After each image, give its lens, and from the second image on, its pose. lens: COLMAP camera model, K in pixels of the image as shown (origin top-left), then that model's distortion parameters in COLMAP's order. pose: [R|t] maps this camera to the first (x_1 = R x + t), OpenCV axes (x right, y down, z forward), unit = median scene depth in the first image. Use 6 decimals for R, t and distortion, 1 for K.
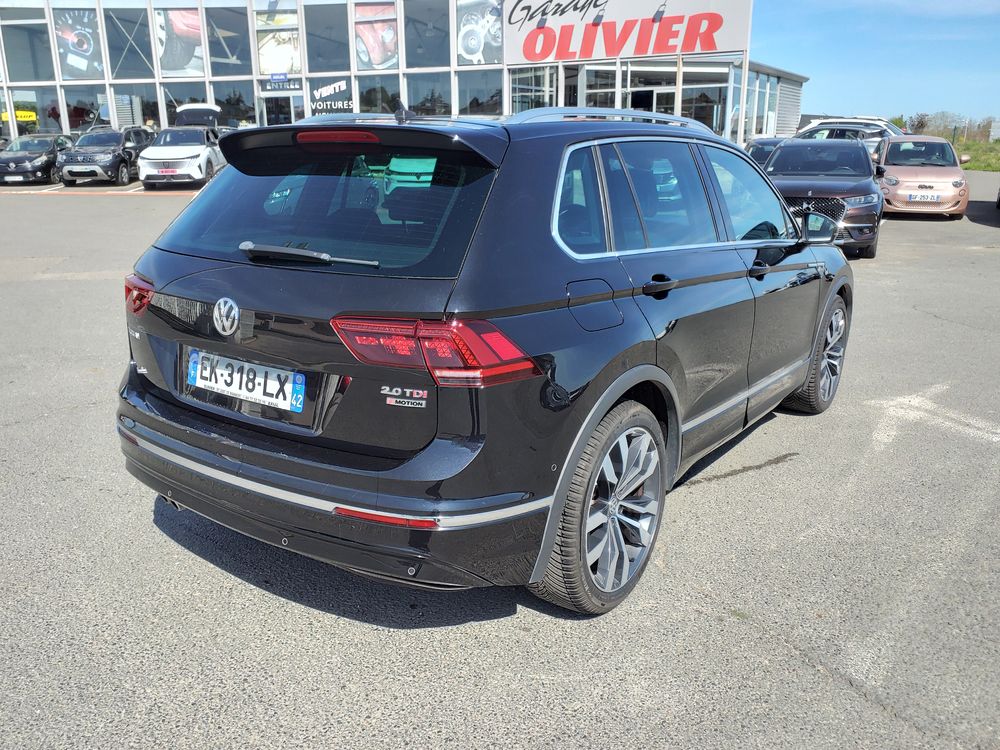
lens RADIAL K [[817.9, 0, 488.4], [0, 817.9, 390.3], [0, 0, 1]] dist [0.021819, -0.047658]
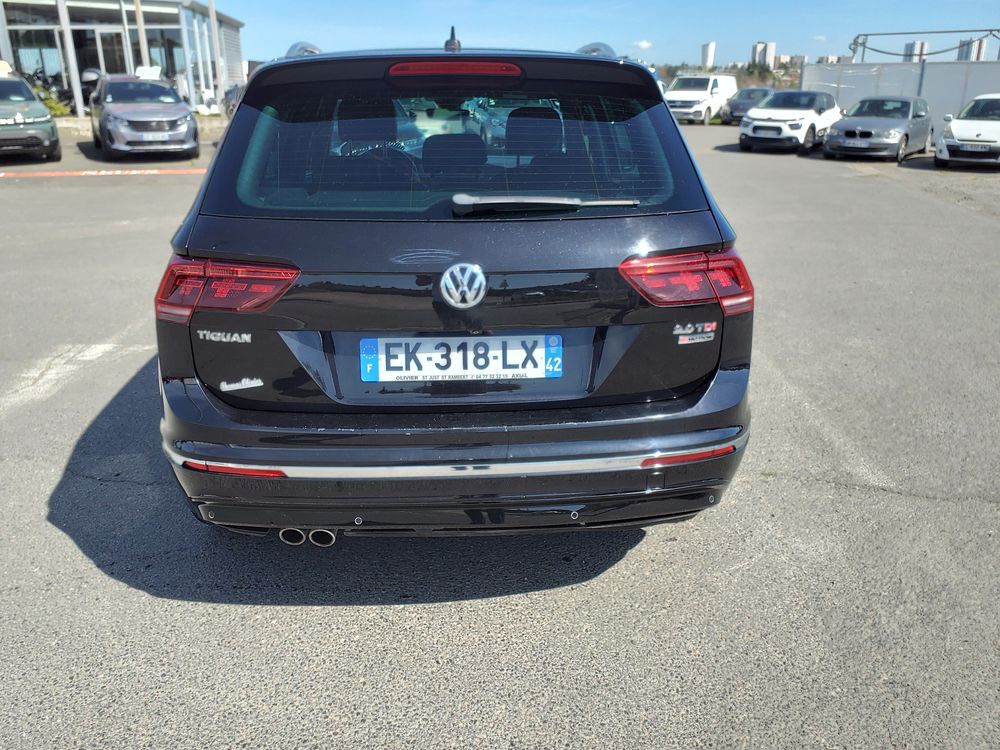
lens RADIAL K [[817.9, 0, 501.2], [0, 817.9, 377.8], [0, 0, 1]] dist [0.021819, -0.047658]
pose [[0.771119, -0.206297, 0.602343, -0.100683], [0.178883, 0.978144, 0.105999, -0.009741], [-0.611045, 0.026011, 0.791168, 0.037830]]
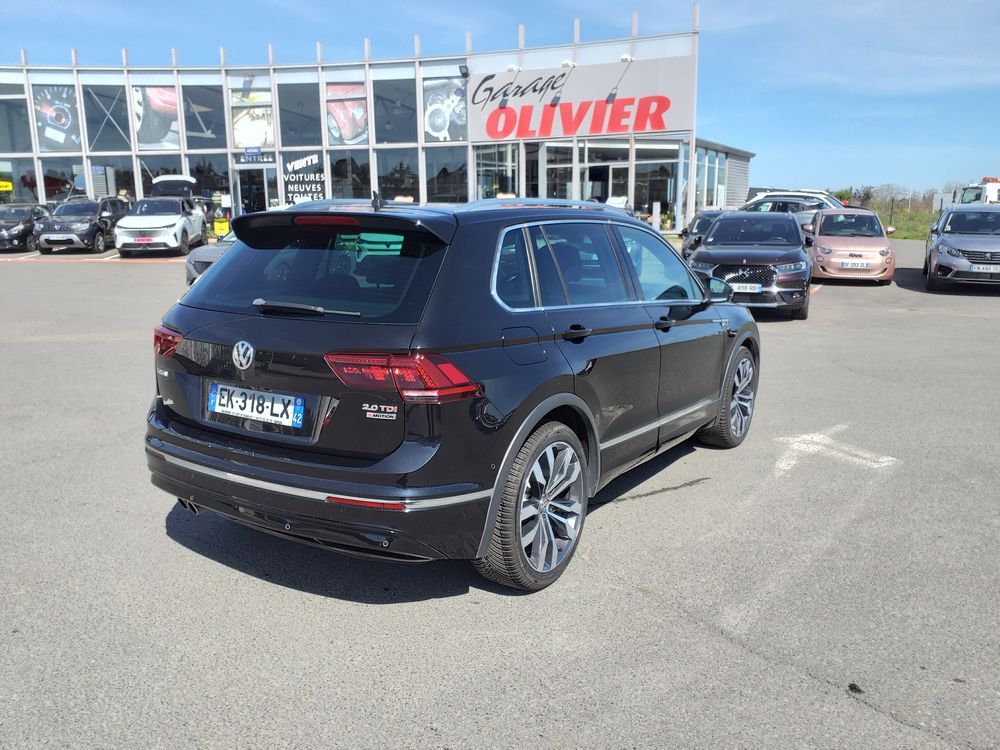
lens RADIAL K [[817.9, 0, 495.0], [0, 817.9, 401.8], [0, 0, 1]] dist [0.021819, -0.047658]
pose [[0.998929, -0.007454, 0.045668, 0.002802], [0.010409, 0.997842, -0.064833, 0.008989], [-0.045086, 0.065239, 0.996851, -0.039397]]
